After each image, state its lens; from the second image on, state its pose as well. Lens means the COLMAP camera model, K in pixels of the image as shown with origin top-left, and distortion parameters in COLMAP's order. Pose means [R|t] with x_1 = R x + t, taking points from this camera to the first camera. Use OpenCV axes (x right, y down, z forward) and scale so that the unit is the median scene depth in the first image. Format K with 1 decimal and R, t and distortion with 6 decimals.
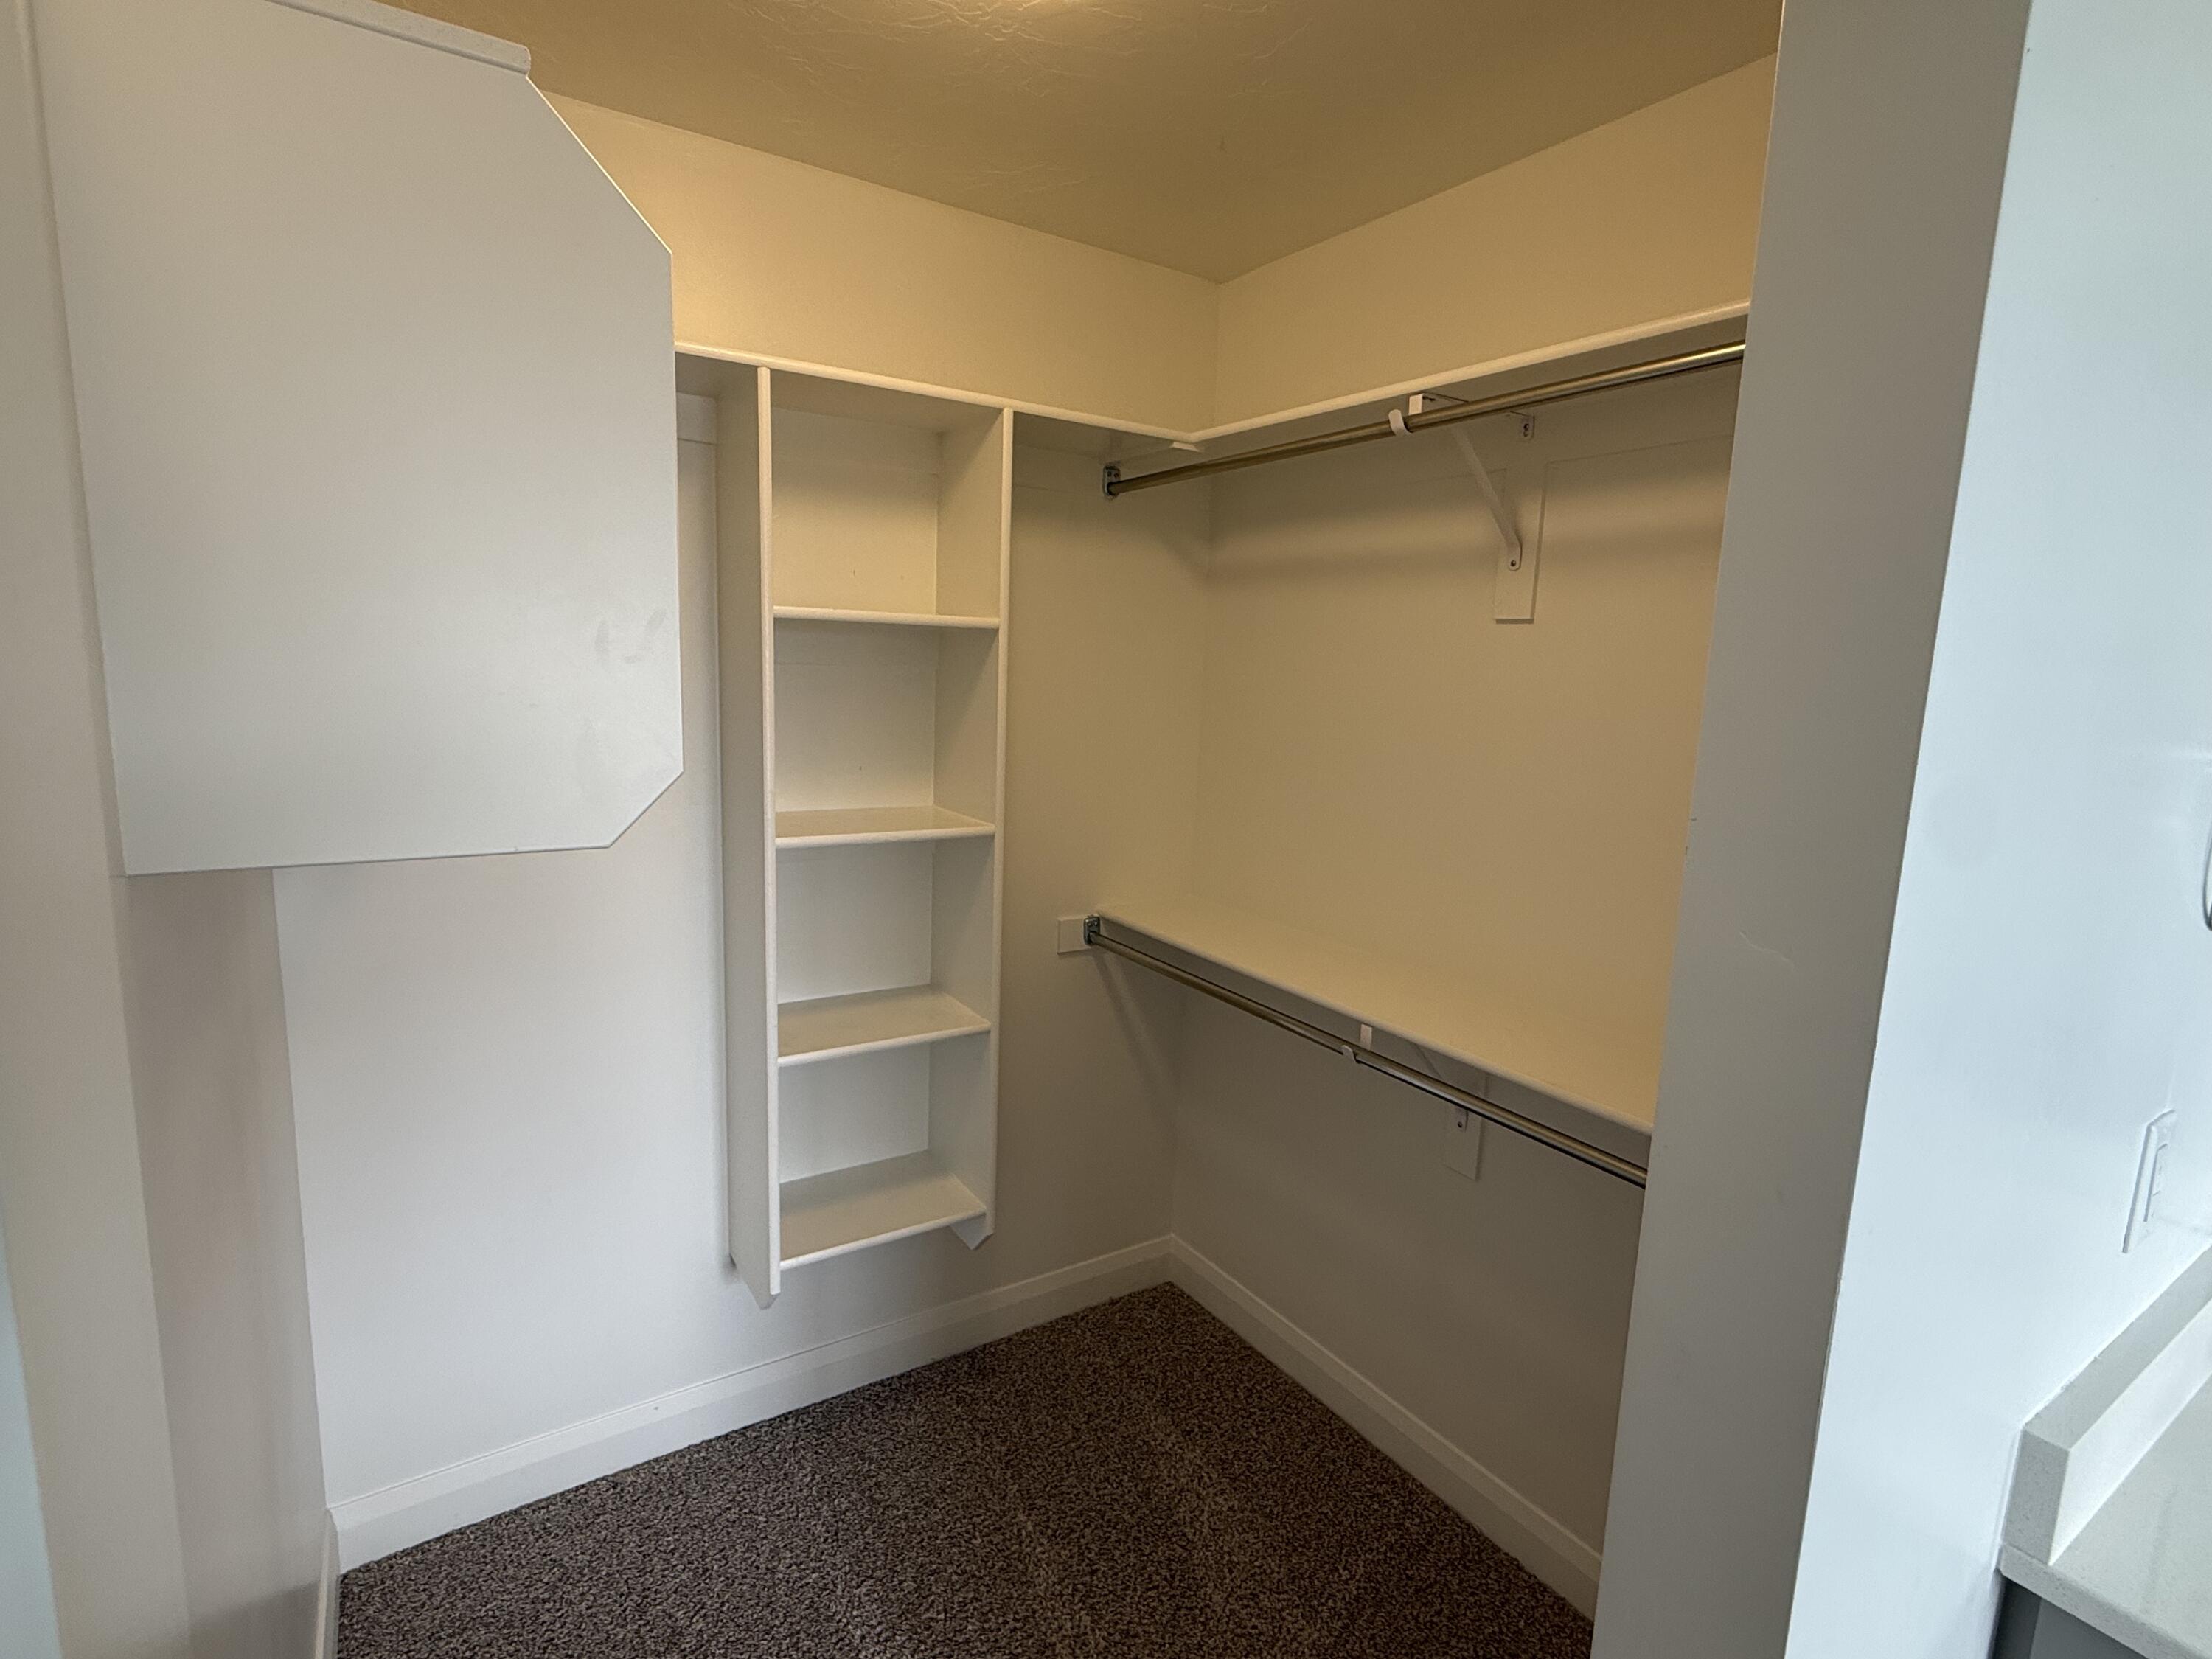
lens RADIAL K [[1091.5, 0, 1103.0], [0, 1091.5, 833.7], [0, 0, 1]] dist [0.000885, -0.000906]
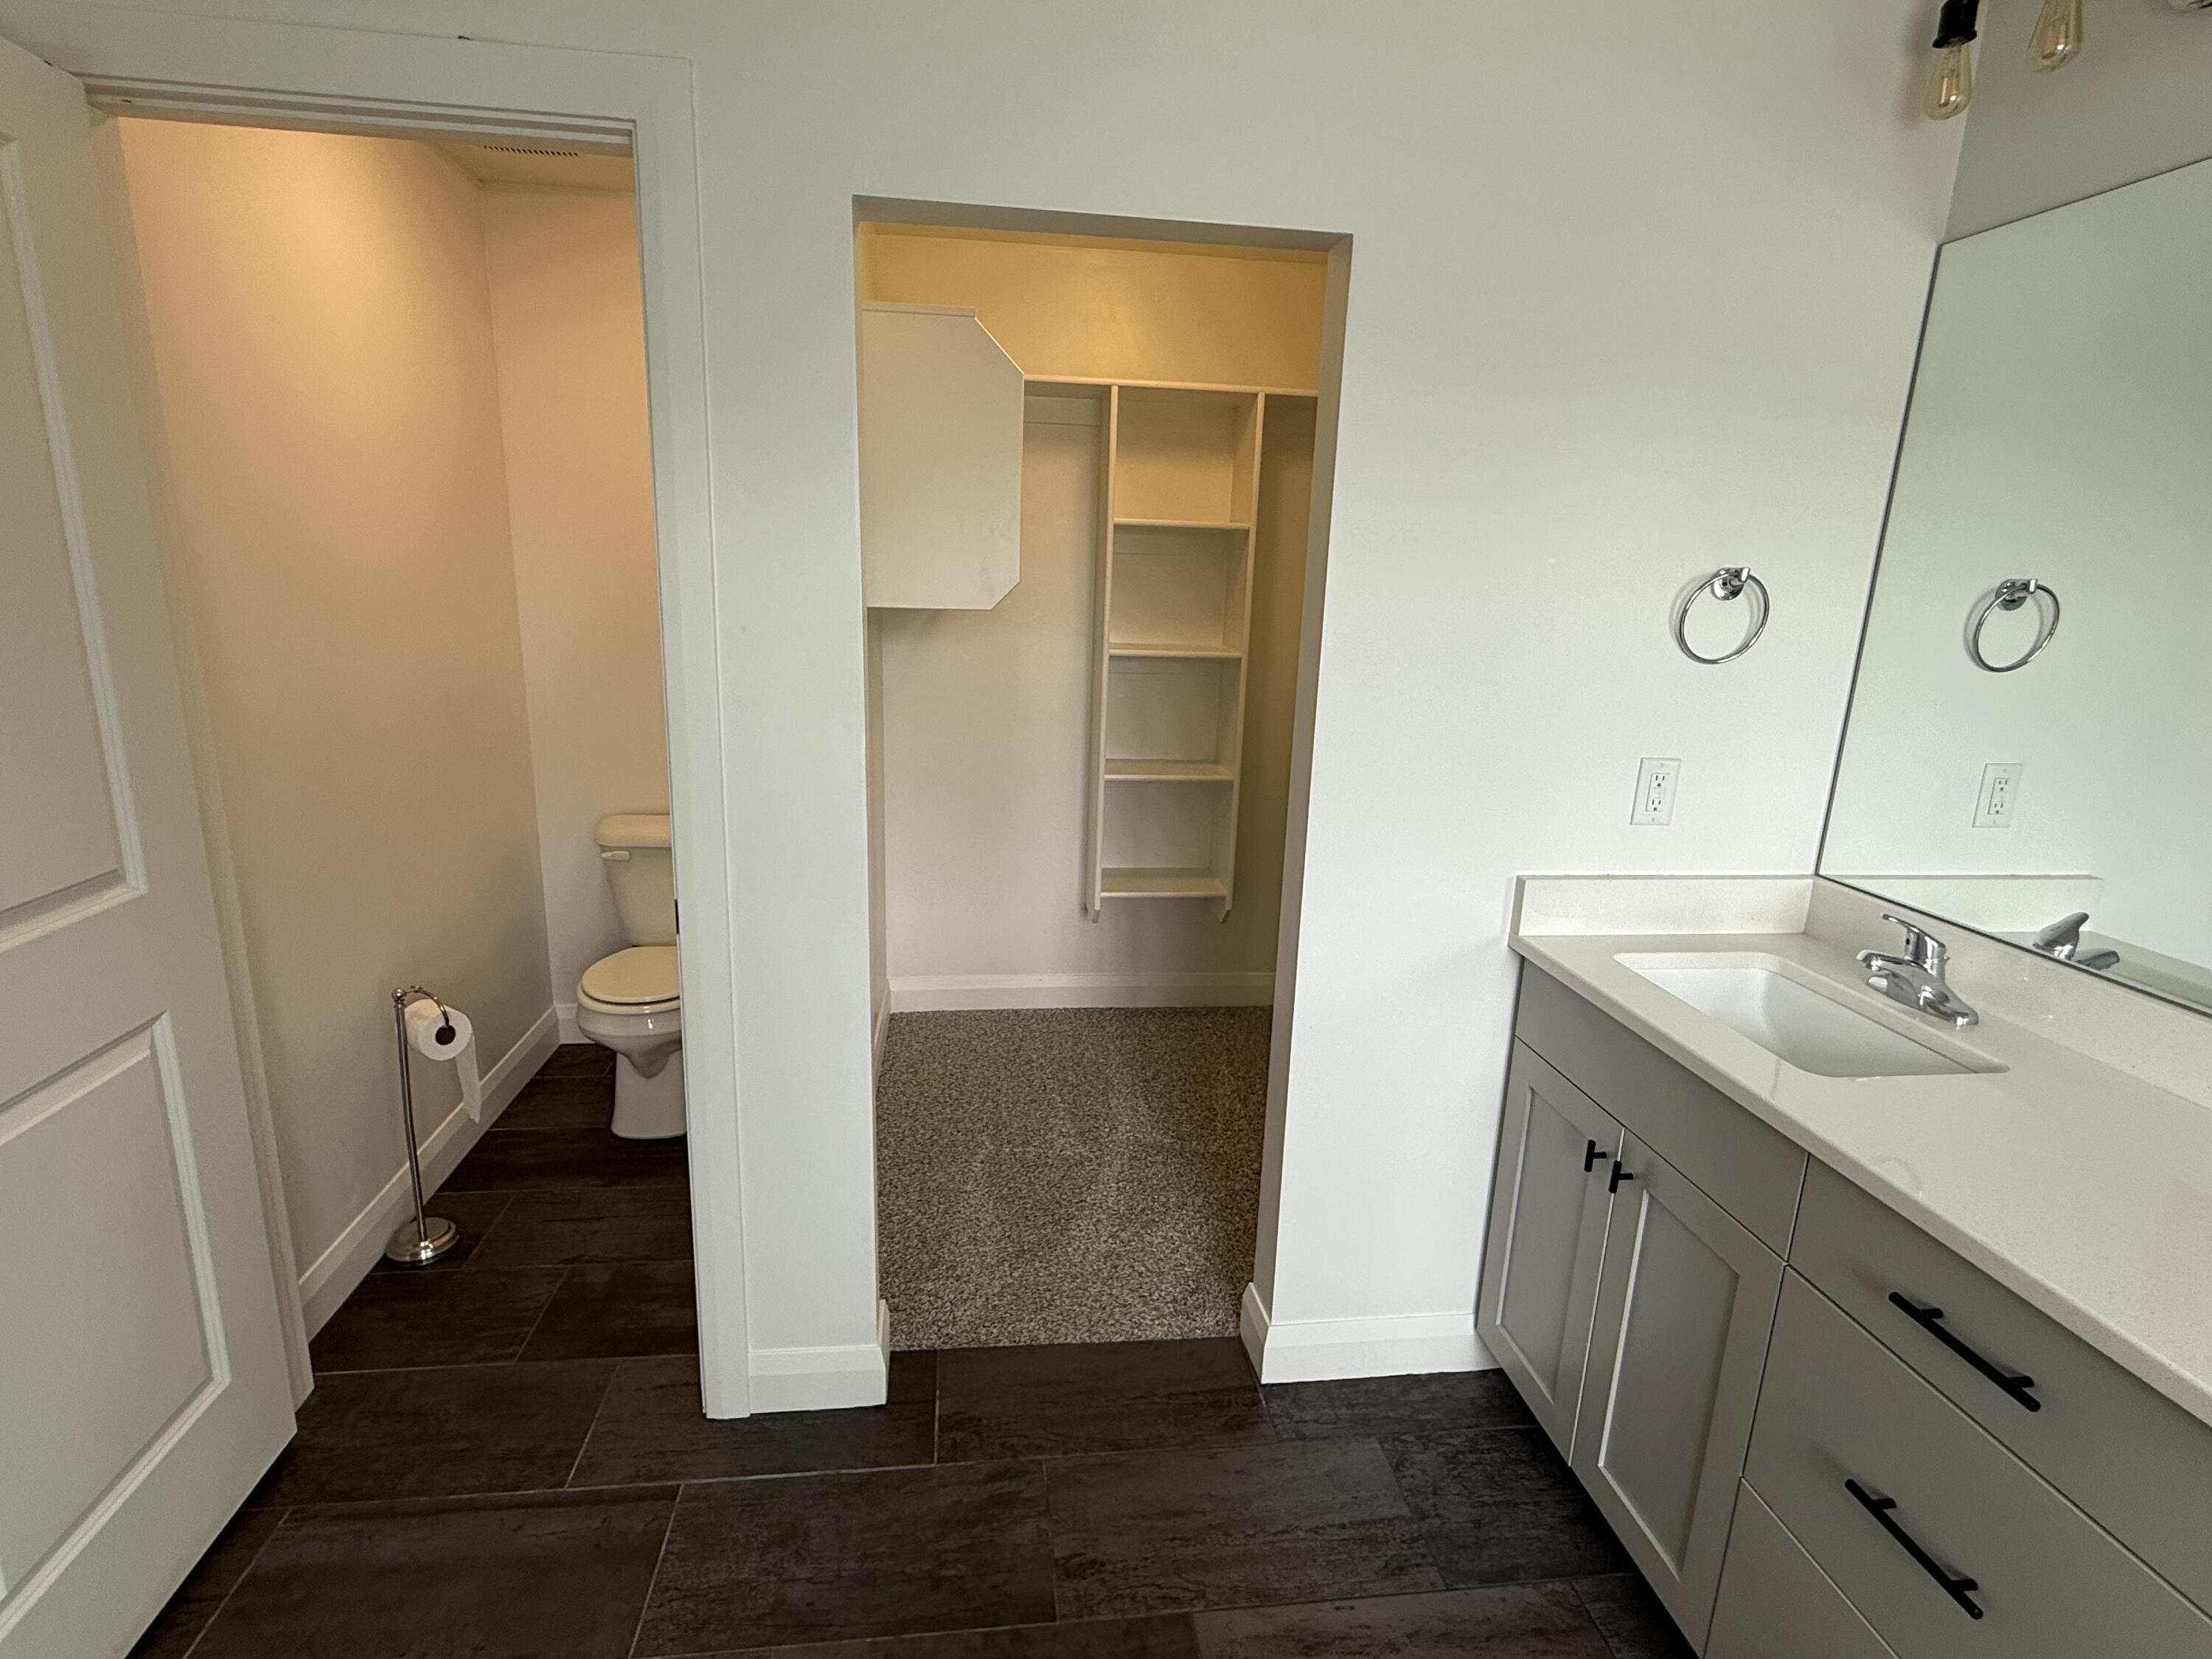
lens RADIAL K [[1091.5, 0, 1109.5], [0, 1091.5, 824.4], [0, 0, 1]] dist [0.000885, -0.000906]
pose [[0.902431, 0.095659, -0.420081, 0.457130], [-0.070692, 0.994701, 0.074646, 0.148961], [0.424996, -0.037667, 0.904411, -0.604548]]
